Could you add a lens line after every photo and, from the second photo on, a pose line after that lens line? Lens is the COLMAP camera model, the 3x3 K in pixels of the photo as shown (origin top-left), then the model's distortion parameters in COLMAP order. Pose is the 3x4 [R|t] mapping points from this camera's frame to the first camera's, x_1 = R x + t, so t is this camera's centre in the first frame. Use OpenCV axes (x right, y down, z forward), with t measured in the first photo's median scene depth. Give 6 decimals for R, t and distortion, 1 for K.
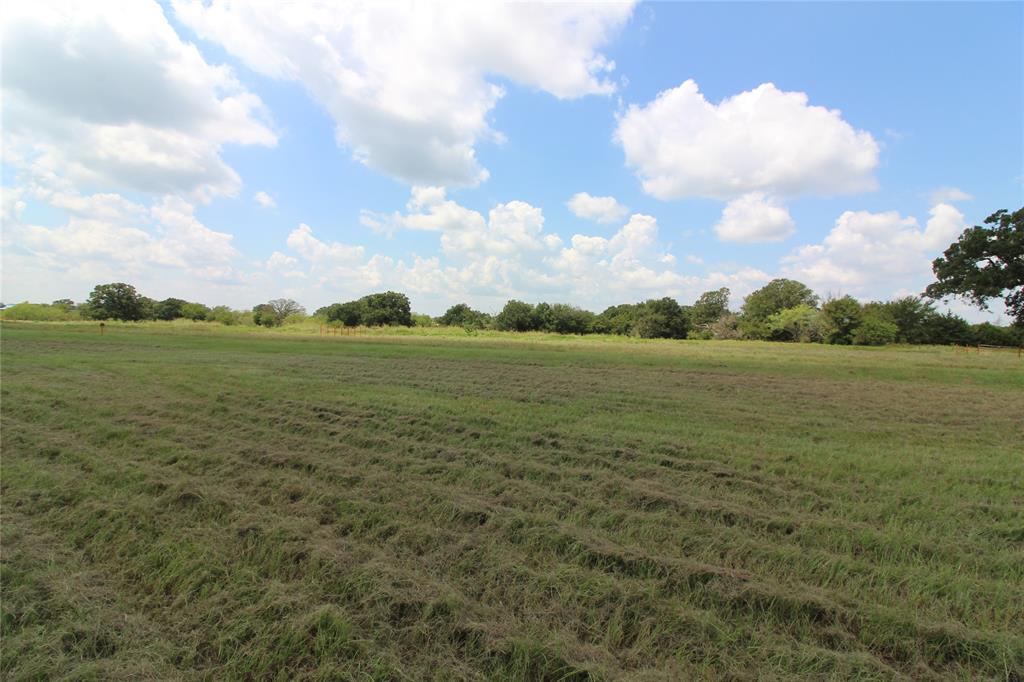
lens RADIAL K [[498.8, 0, 512.7], [0, 498.8, 330.4], [0, 0, 1]] dist [0.025695, -0.024510]
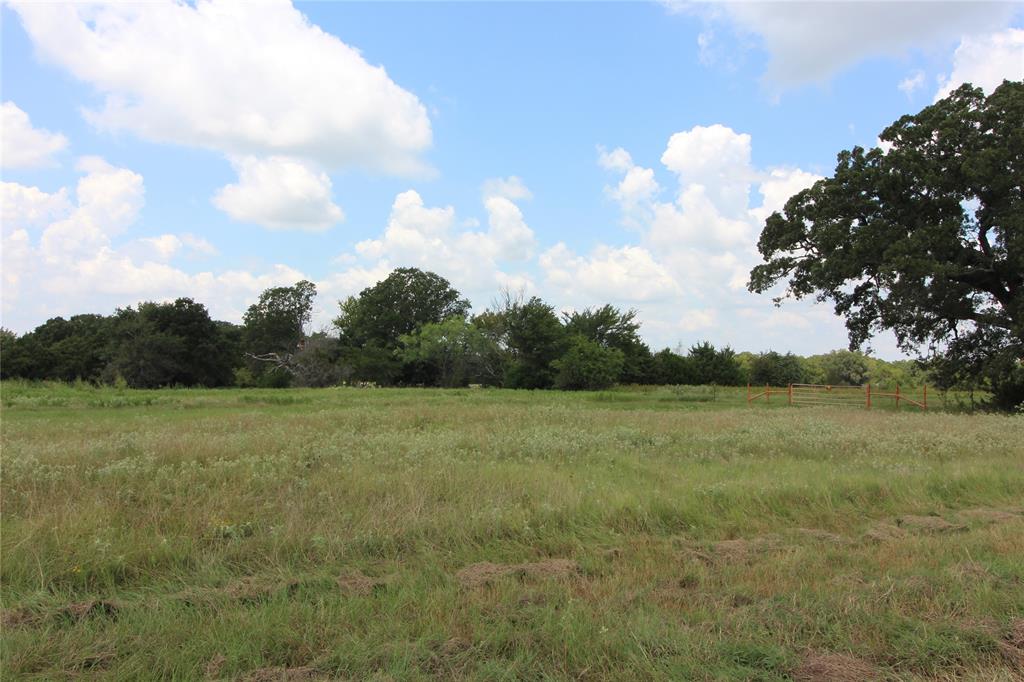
lens RADIAL K [[829.0, 0, 513.7], [0, 829.0, 327.2], [0, 0, 1]] dist [0.019271, -0.006010]
pose [[0.759394, 0.017546, 0.650395, 0.032931], [0.017661, 0.998712, -0.047564, 0.003828], [-0.650392, 0.047607, 0.758106, 0.202852]]
